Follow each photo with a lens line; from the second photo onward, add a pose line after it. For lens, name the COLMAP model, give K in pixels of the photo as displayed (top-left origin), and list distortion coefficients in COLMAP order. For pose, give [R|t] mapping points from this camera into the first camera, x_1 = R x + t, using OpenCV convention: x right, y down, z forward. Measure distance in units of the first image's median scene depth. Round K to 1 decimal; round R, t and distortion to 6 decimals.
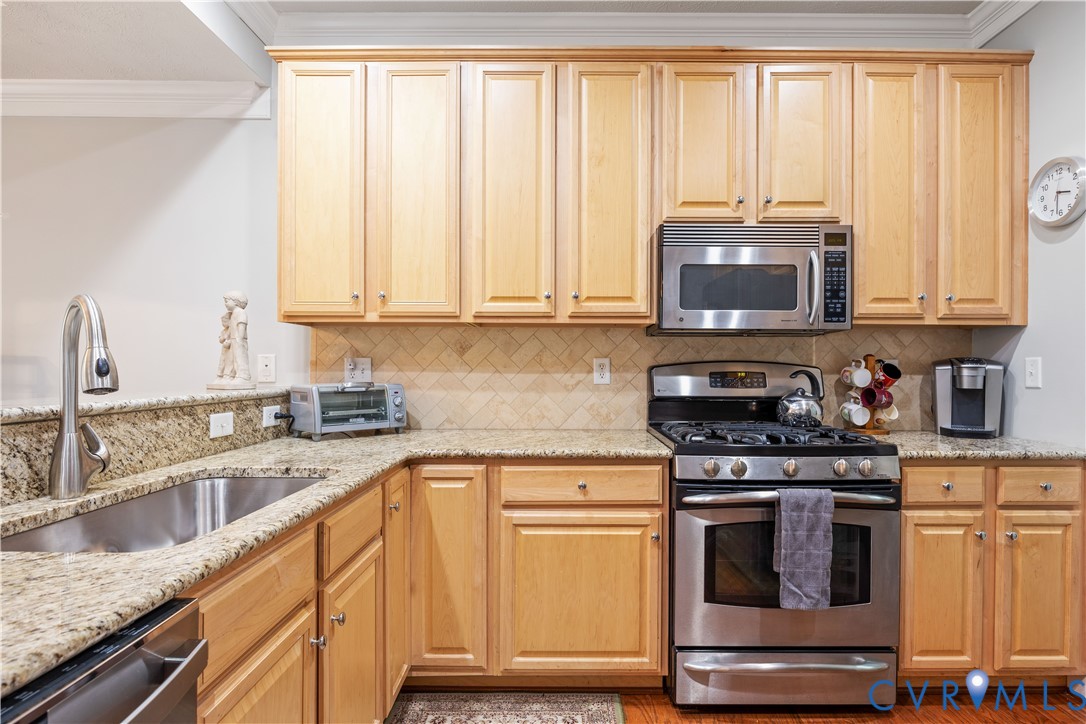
lens RADIAL K [[579.1, 0, 561.7], [0, 579.1, 367.8], [0, 0, 1]] dist [-0.011185, 0.000263]
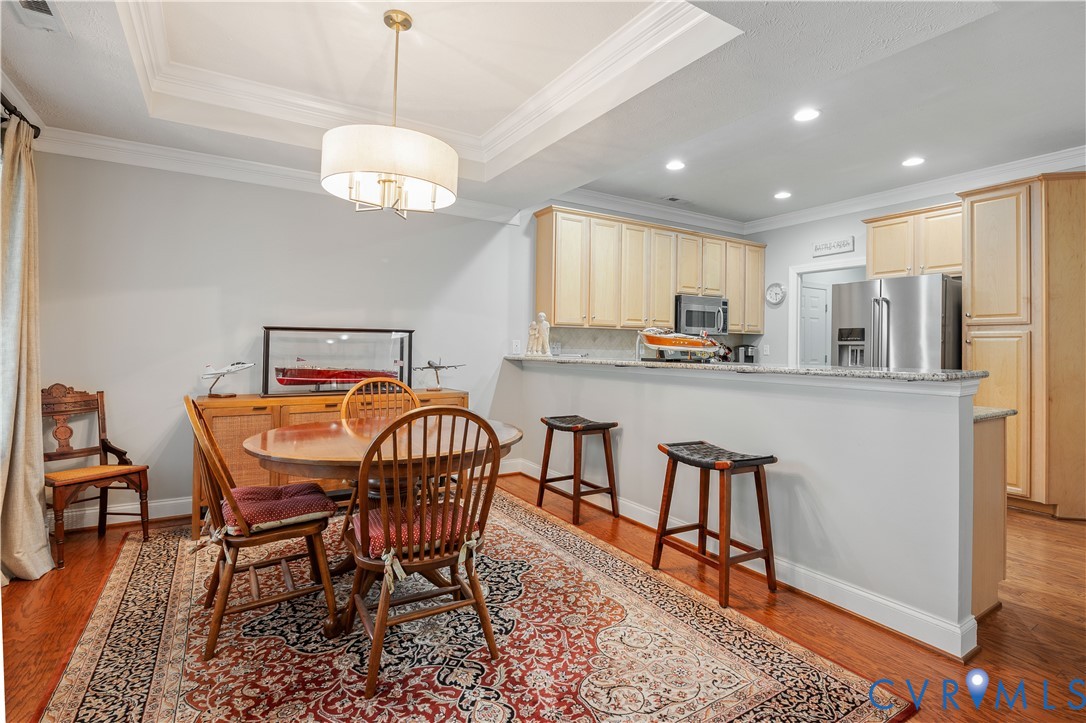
lens RADIAL K [[526.2, 0, 567.4], [0, 526.2, 338.7], [0, 0, 1]] dist [-0.018367, 0.000157]
pose [[0.836556, 0.013620, 0.547711, -1.585452], [-0.006567, 0.999868, -0.014834, -0.003334], [-0.547841, 0.008813, 0.836536, -0.750563]]
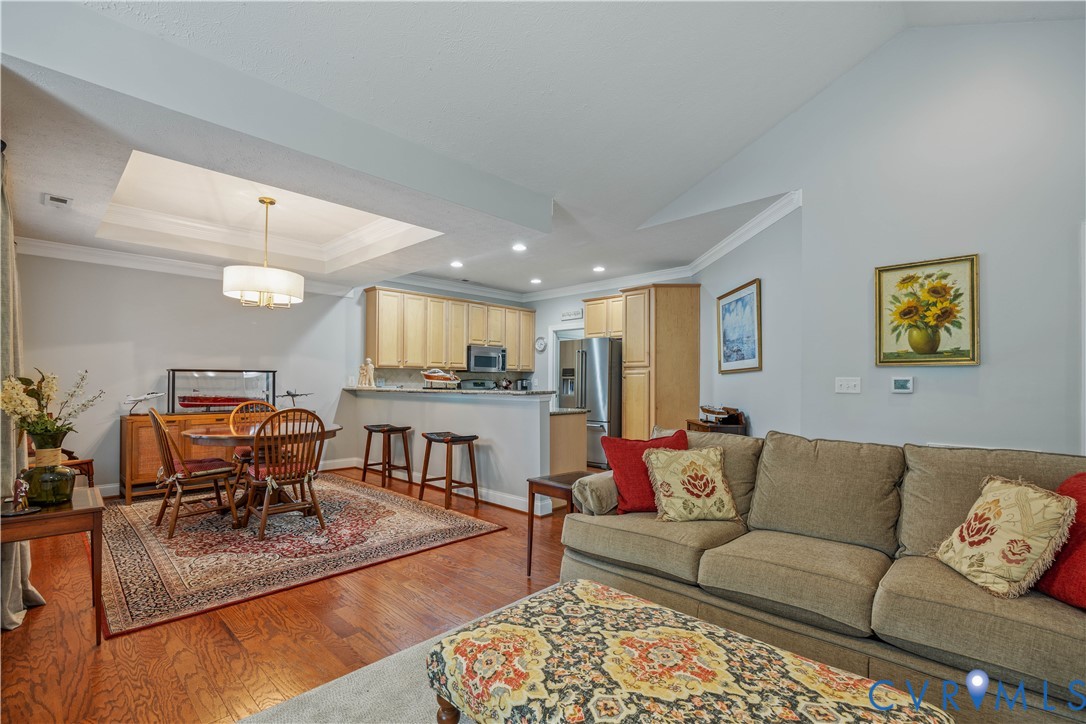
lens RADIAL K [[491.9, 0, 538.1], [0, 491.9, 379.4], [0, 0, 1]] dist [-0.013996, 0.000113]
pose [[0.697270, 0.001829, 0.716806, -1.905779], [-0.000207, 0.999997, -0.002351, -0.004630], [-0.716808, 0.001491, 0.697269, -1.676376]]
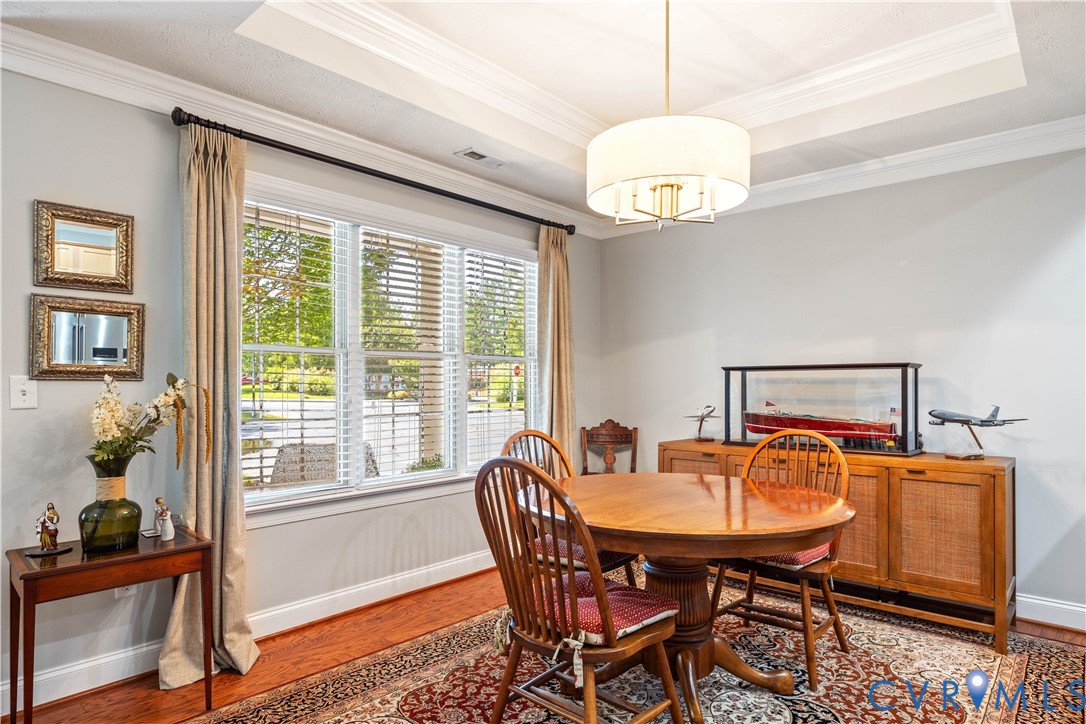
lens RADIAL K [[616.6, 0, 546.4], [0, 616.6, 380.7], [0, 0, 1]] dist [0.001323, 0.000176]
pose [[0.745850, -0.010243, -0.666035, -0.759444], [0.003984, 0.999932, -0.010916, -0.003593], [0.666102, 0.005488, 0.745841, -0.554197]]
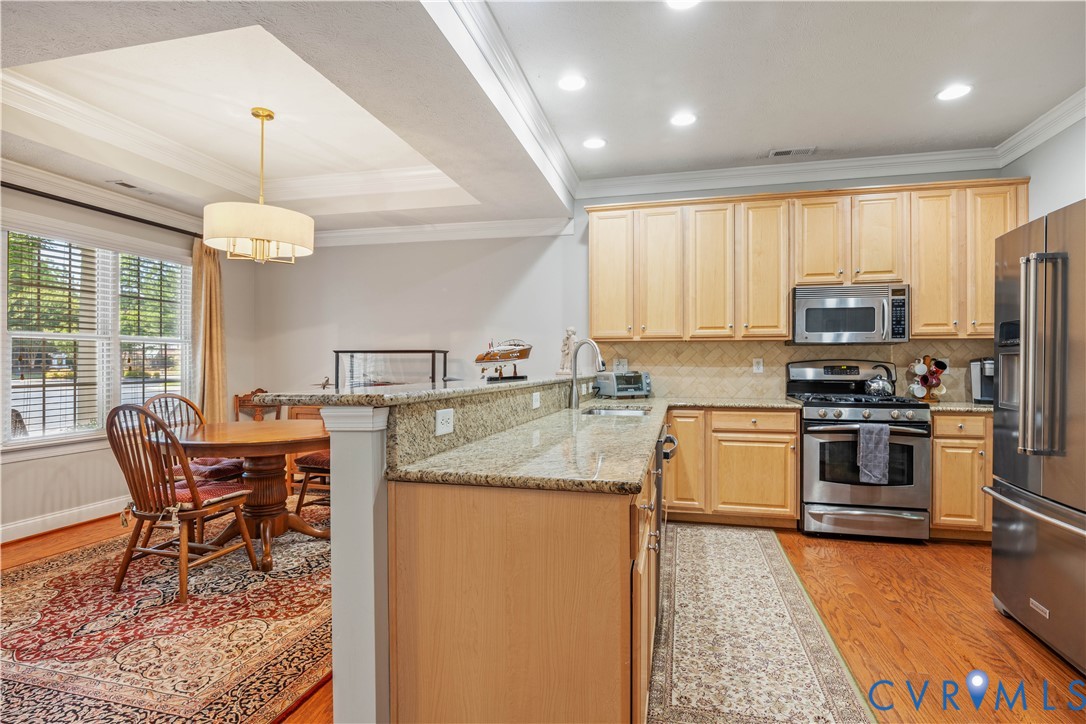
lens RADIAL K [[549.8, 0, 543.0], [0, 549.8, 362.0], [0, 0, 1]] dist [-0.004699, -0.001477]
pose [[0.970324, -0.003024, -0.241789, -0.187423], [0.001561, 0.999979, -0.006240, 0.004511], [0.241802, 0.005677, 0.970309, -0.913362]]
